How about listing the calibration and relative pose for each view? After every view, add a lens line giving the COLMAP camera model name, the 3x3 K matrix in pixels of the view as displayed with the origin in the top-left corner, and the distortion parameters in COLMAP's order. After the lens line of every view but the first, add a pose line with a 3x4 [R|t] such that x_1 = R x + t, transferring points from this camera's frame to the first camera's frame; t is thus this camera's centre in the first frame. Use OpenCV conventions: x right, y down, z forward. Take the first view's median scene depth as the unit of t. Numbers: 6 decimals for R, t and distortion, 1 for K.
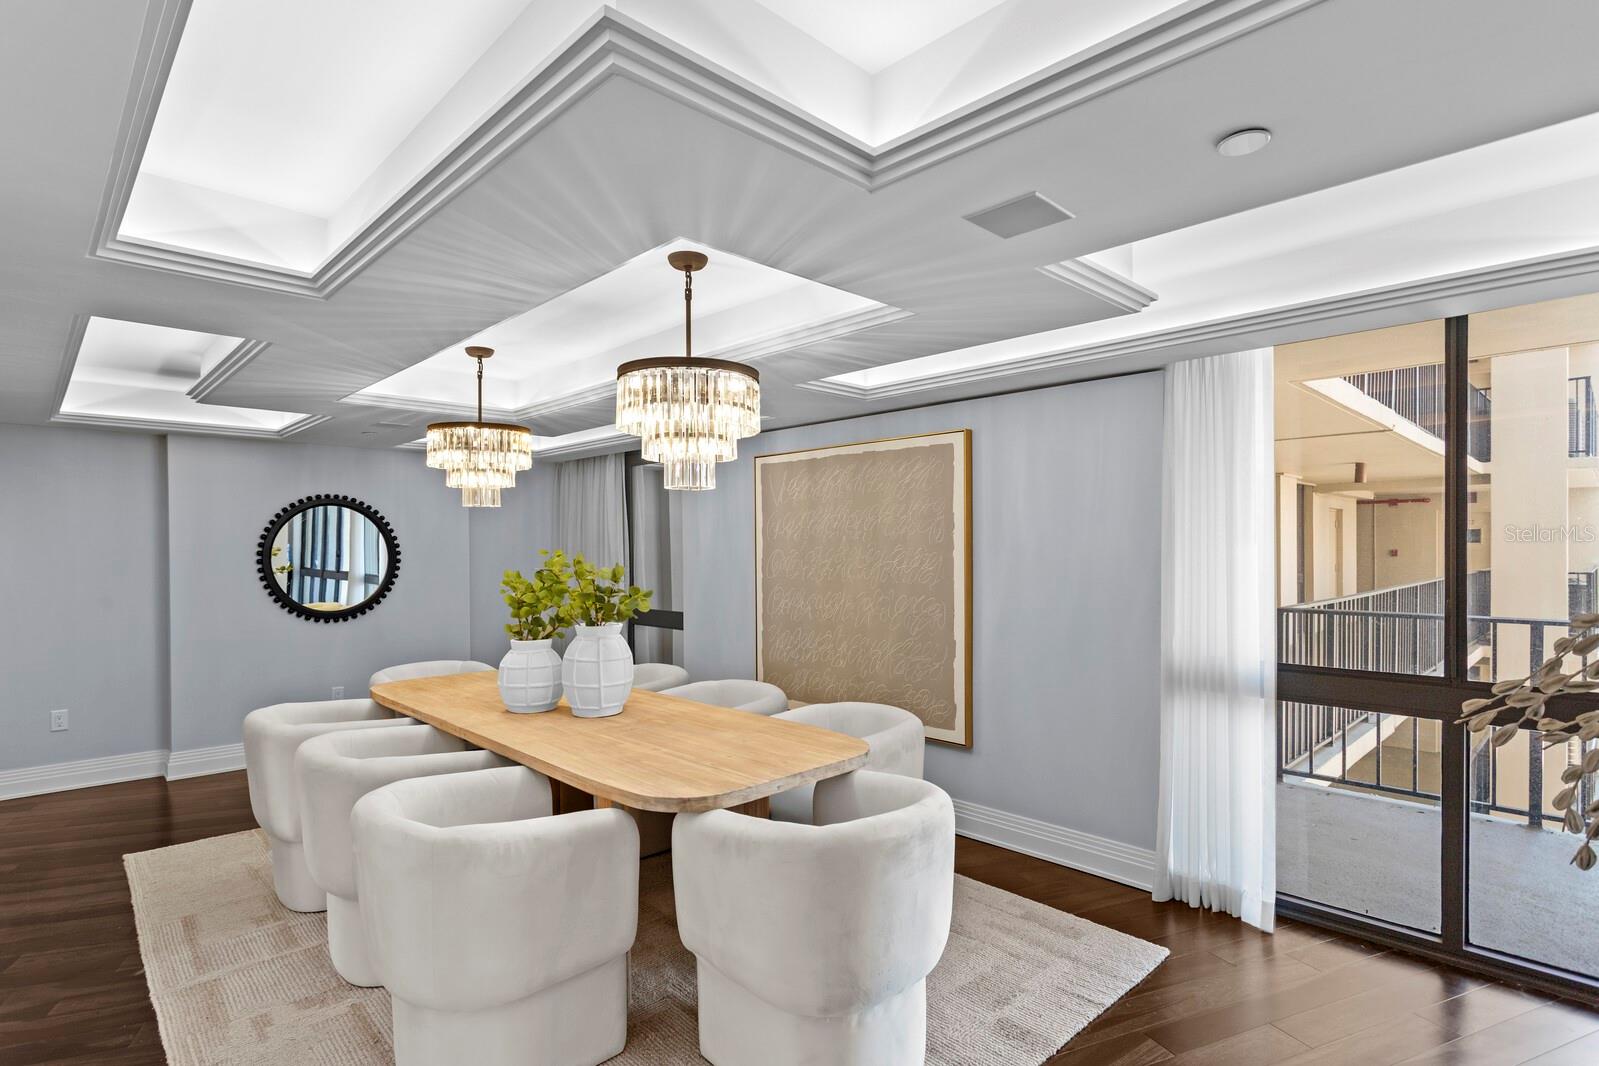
lens RADIAL K [[797.6, 0, 792.0], [0, 797.6, 550.5], [0, 0, 1]] dist [-0.010652, 0.007536]
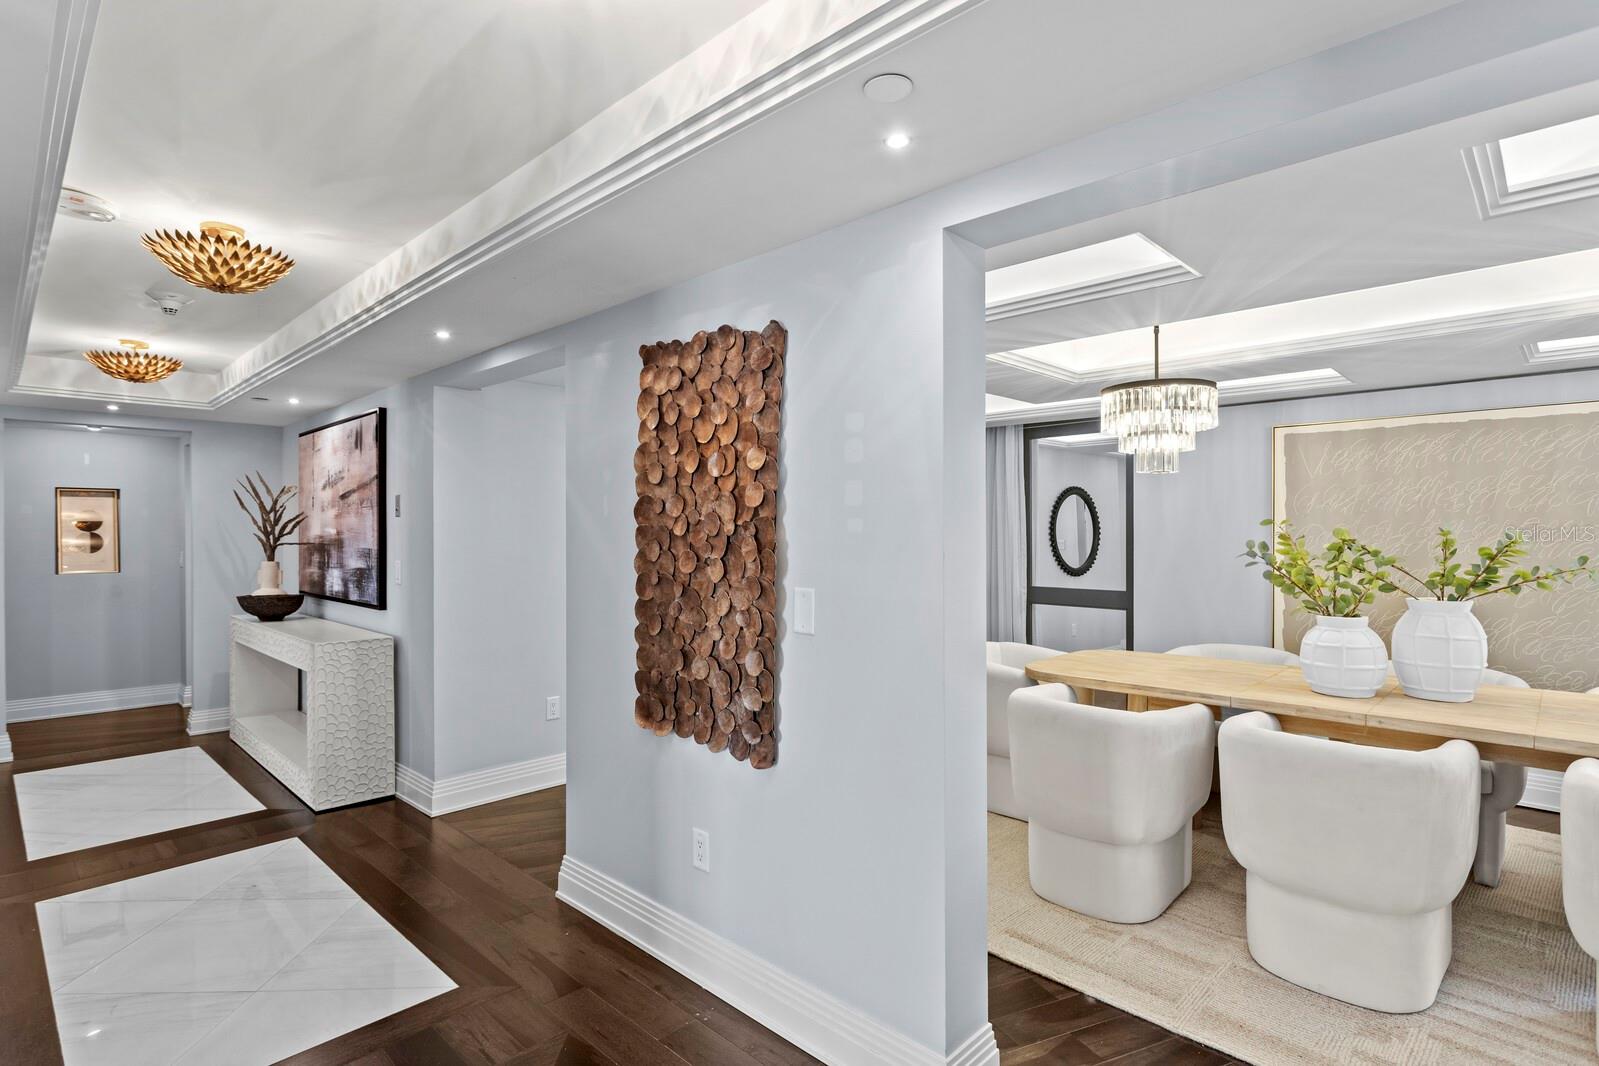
lens RADIAL K [[797.6, 0, 807.4], [0, 797.6, 524.3], [0, 0, 1]] dist [-0.010652, 0.007536]
pose [[0.999006, 0.007517, 0.043938, -0.771750], [-0.006723, 0.999812, -0.018181, 0.023663], [-0.044066, 0.017868, 0.998869, 0.097680]]
